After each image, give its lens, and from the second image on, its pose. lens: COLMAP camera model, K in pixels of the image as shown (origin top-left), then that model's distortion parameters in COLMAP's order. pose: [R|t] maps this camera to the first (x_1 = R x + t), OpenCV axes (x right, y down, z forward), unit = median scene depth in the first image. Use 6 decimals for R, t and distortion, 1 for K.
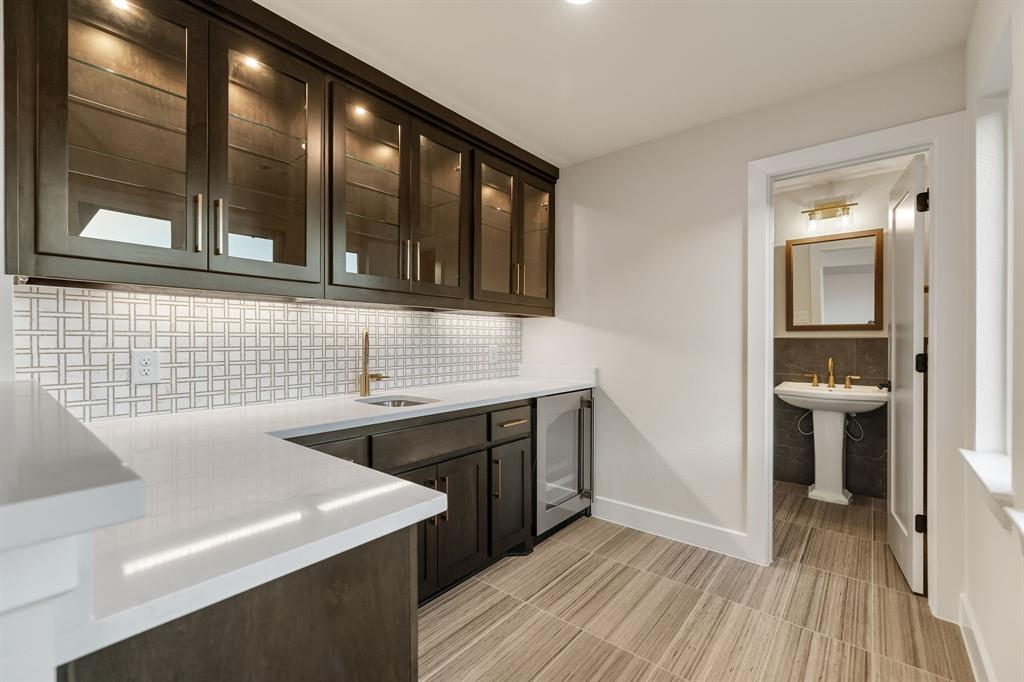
lens RADIAL K [[439.7, 0, 507.3], [0, 439.7, 343.4], [0, 0, 1]] dist [0.001288, 0.001515]
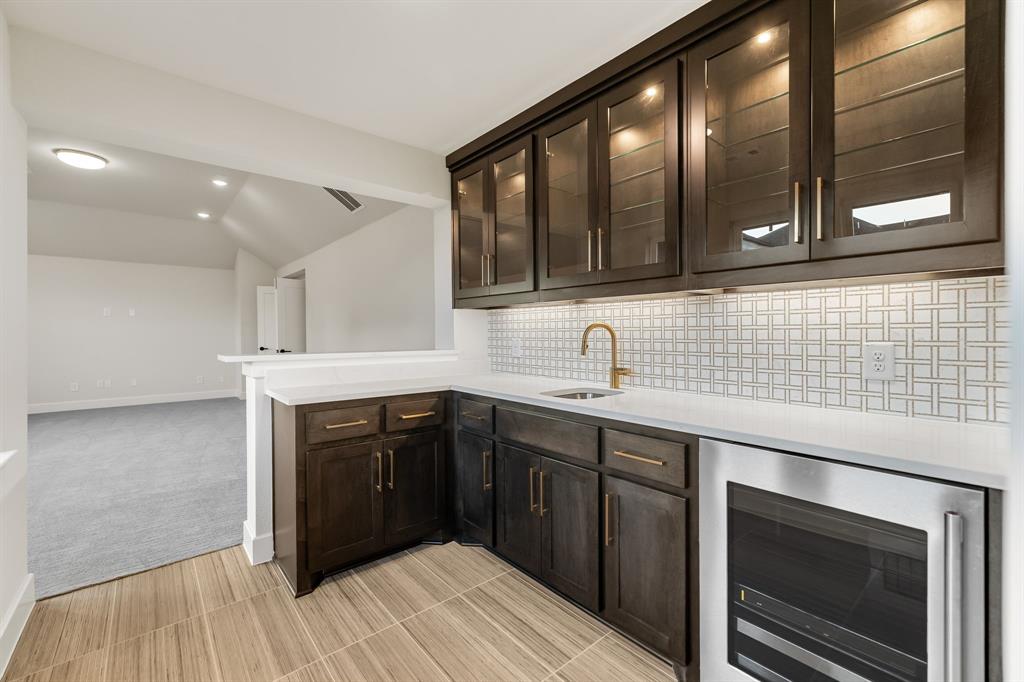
lens RADIAL K [[439.7, 0, 505.9], [0, 439.7, 336.6], [0, 0, 1]] dist [0.001288, 0.001515]
pose [[-0.189438, 0.007261, -0.981866, 0.760902], [-0.003612, 0.999961, 0.008092, -0.007672], [0.981886, 0.005079, -0.189404, 0.991433]]
